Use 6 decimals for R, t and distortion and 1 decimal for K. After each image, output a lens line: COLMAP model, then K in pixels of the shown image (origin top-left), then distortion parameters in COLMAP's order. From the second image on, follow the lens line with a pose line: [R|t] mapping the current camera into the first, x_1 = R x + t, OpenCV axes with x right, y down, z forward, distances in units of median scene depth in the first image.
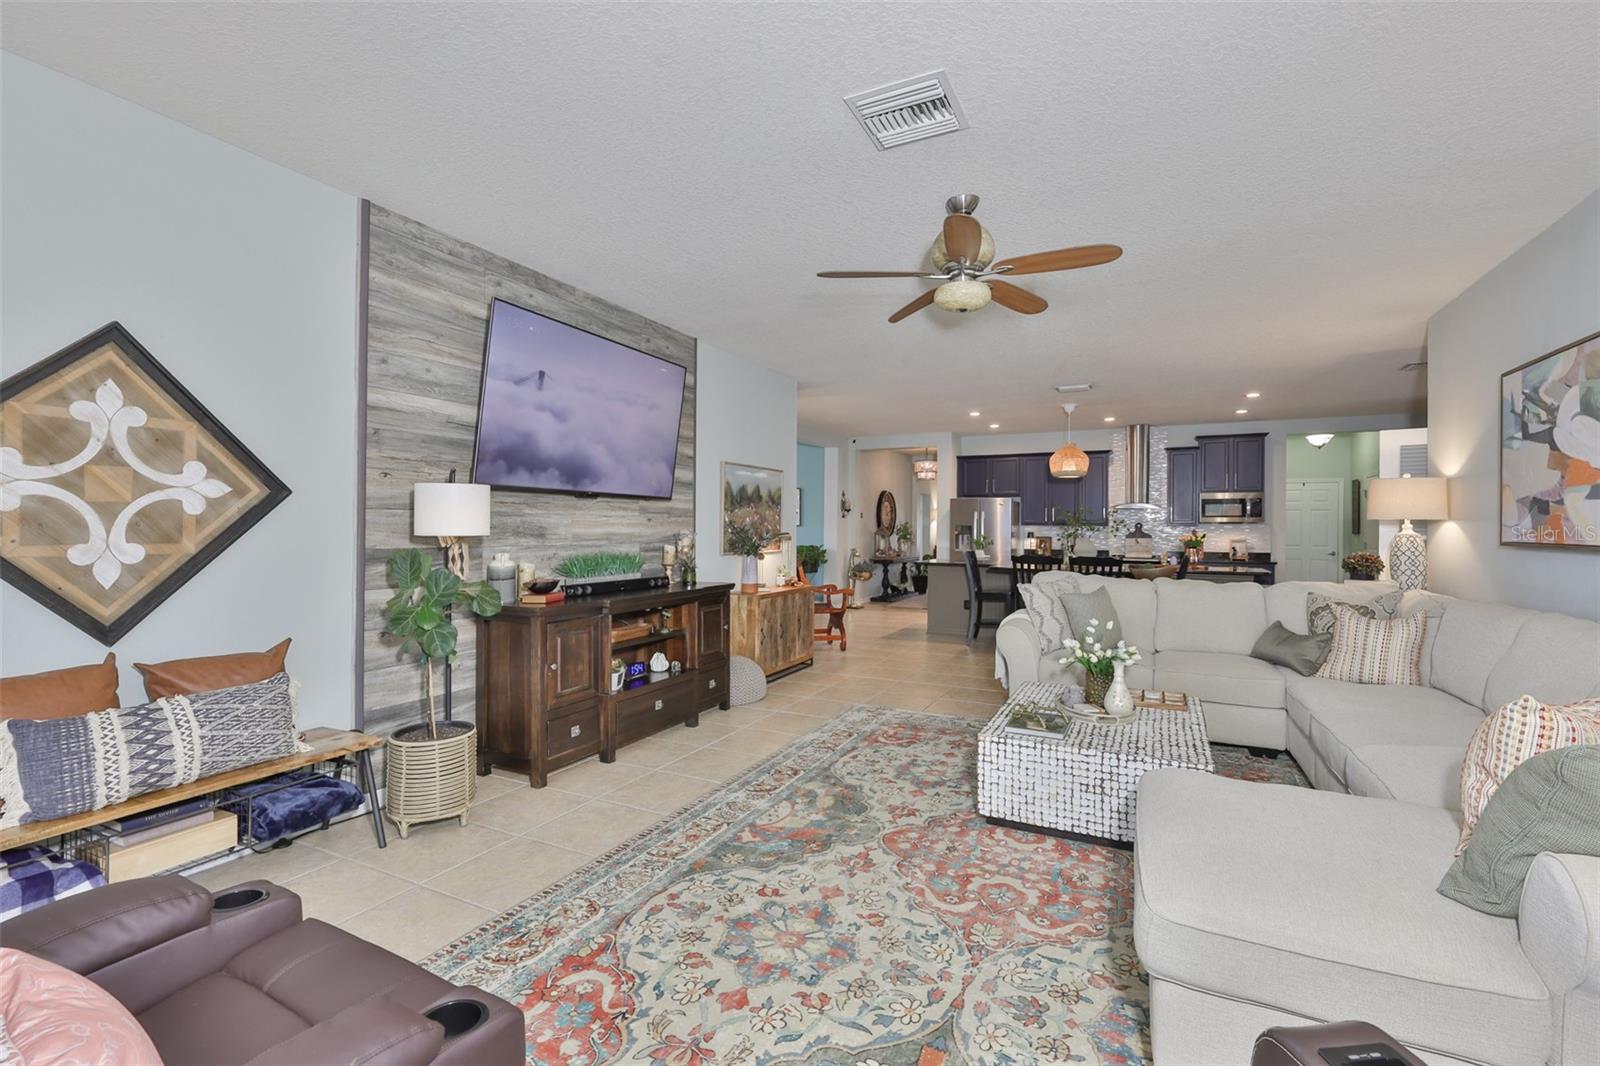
lens RADIAL K [[703.4, 0, 800.0], [0, 703.4, 533.0], [0, 0, 1]] dist [0.001525, 0.000590]
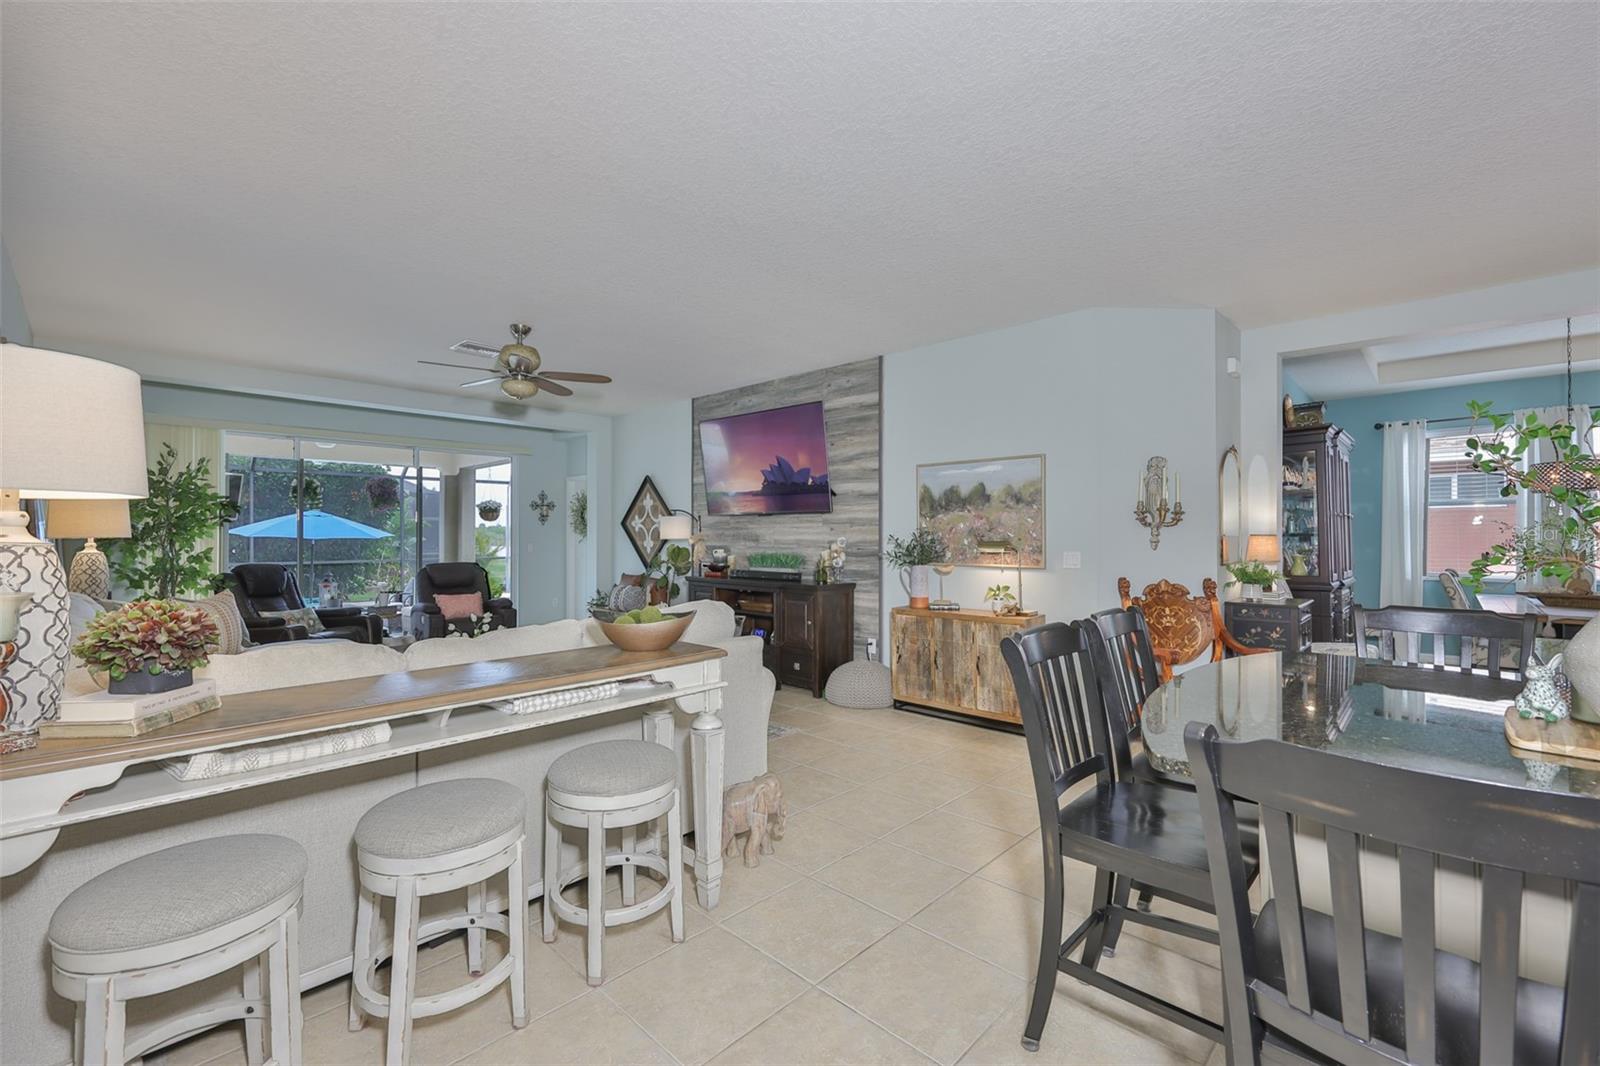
lens RADIAL K [[703.4, 0, 800.0], [0, 703.4, 533.0], [0, 0, 1]] dist [0.001525, 0.000590]
pose [[-0.305460, -0.009297, -0.952159, 1.344920], [-0.009196, 0.999935, -0.006813, -0.004211], [0.952160, 0.006675, -0.305526, 1.820145]]
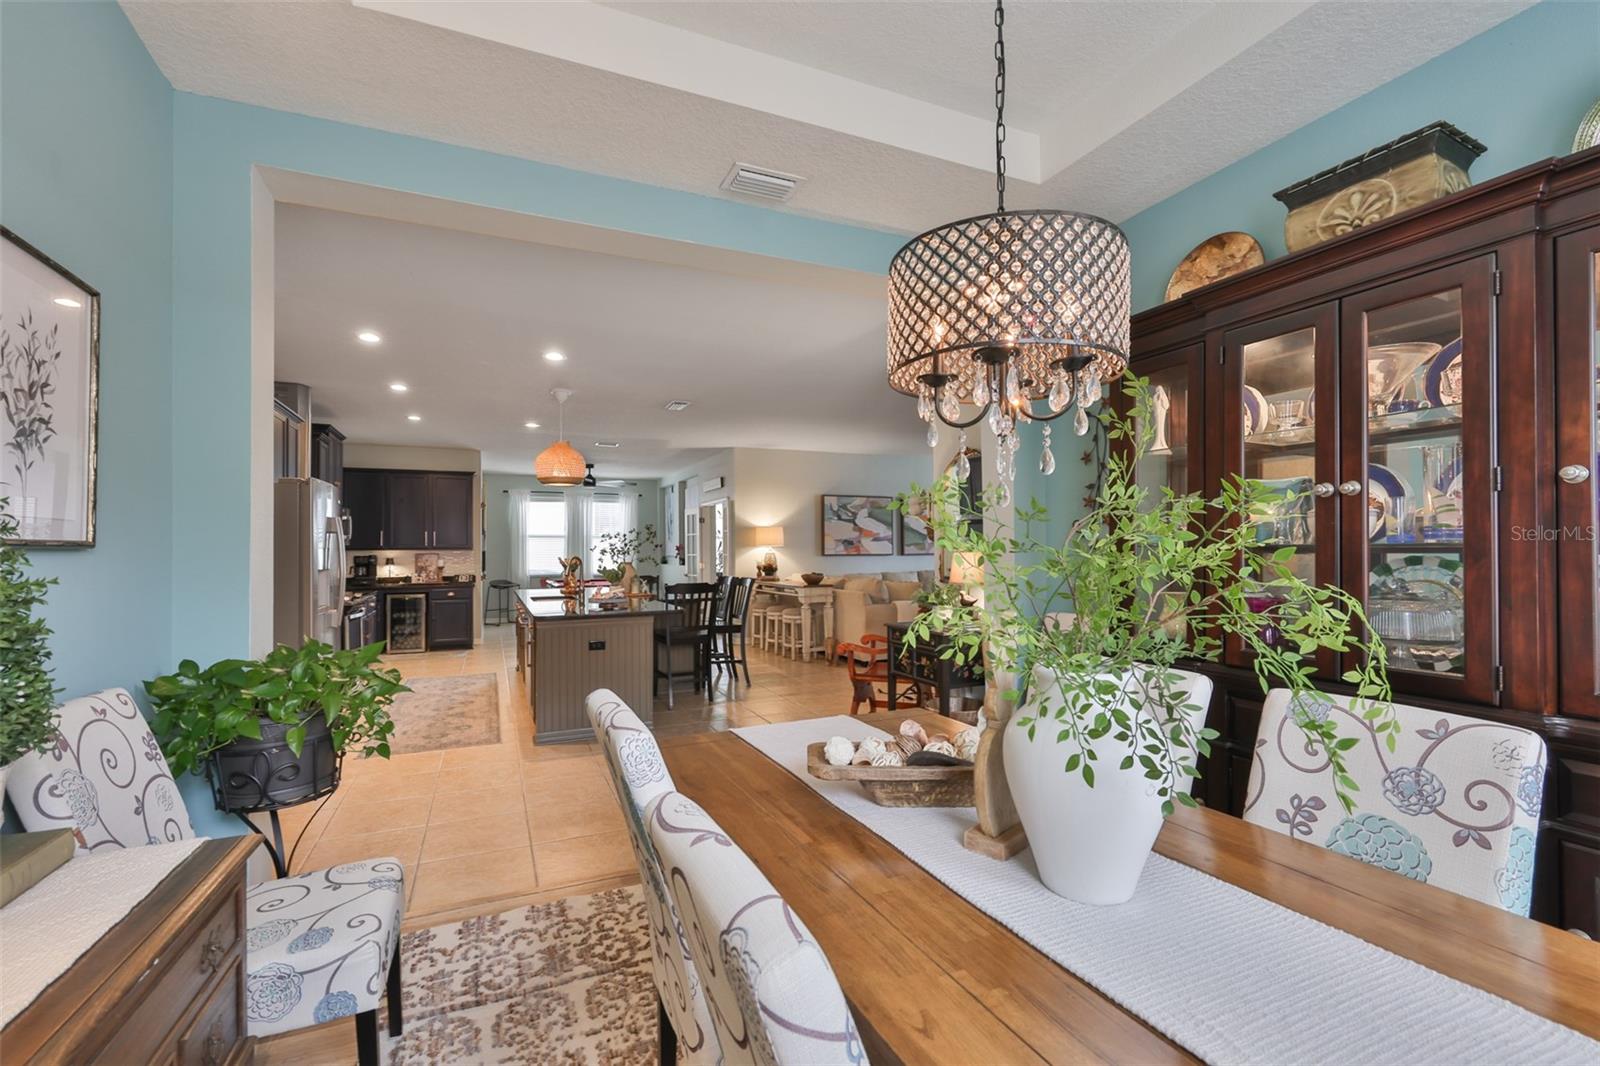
lens RADIAL K [[681.3, 0, 769.5], [0, 681.3, 550.1], [0, 0, 1]] dist [0.000420, 0.000093]
pose [[-0.759568, 0.000729, 0.650428, -0.622263], [0.008550, 0.999924, 0.008863, -0.031408], [-0.650372, 0.012293, -0.759516, 3.261828]]
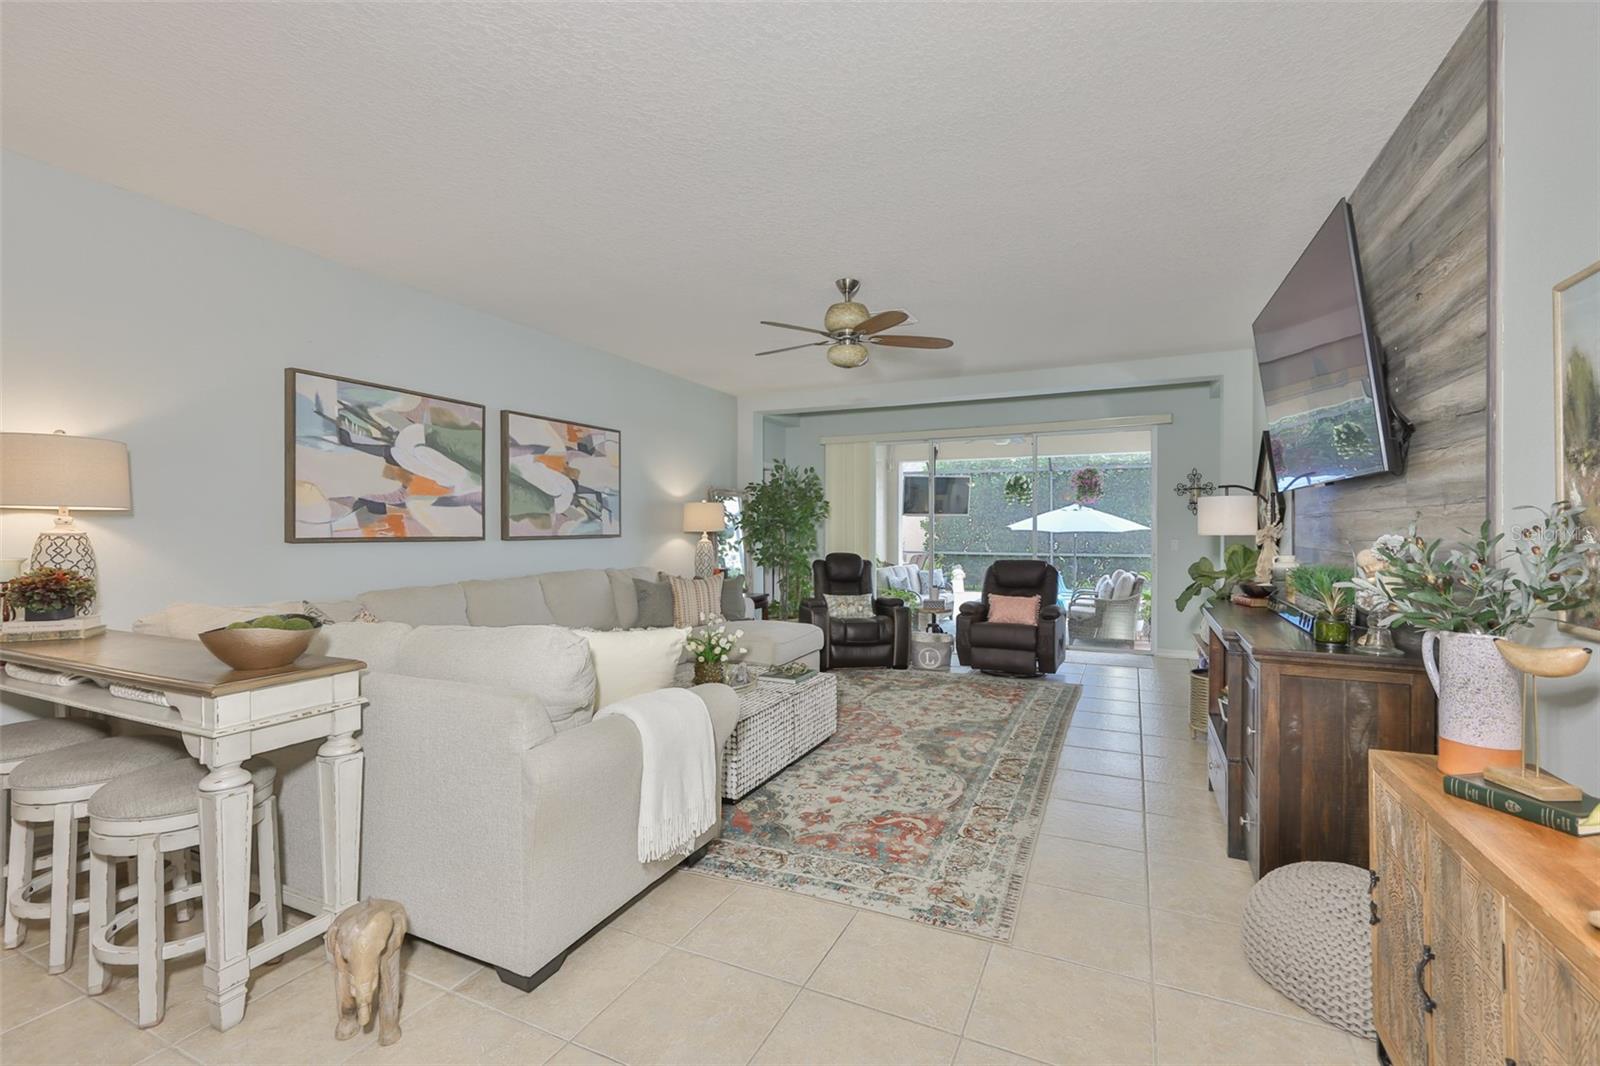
lens RADIAL K [[703.4, 0, 800.0], [0, 703.4, 533.0], [0, 0, 1]] dist [0.001525, 0.000590]
pose [[-0.999544, -0.009193, -0.028751, 0.314510], [-0.009608, 0.999851, 0.014307, -0.015512], [0.028615, 0.014576, -0.999484, 2.043646]]
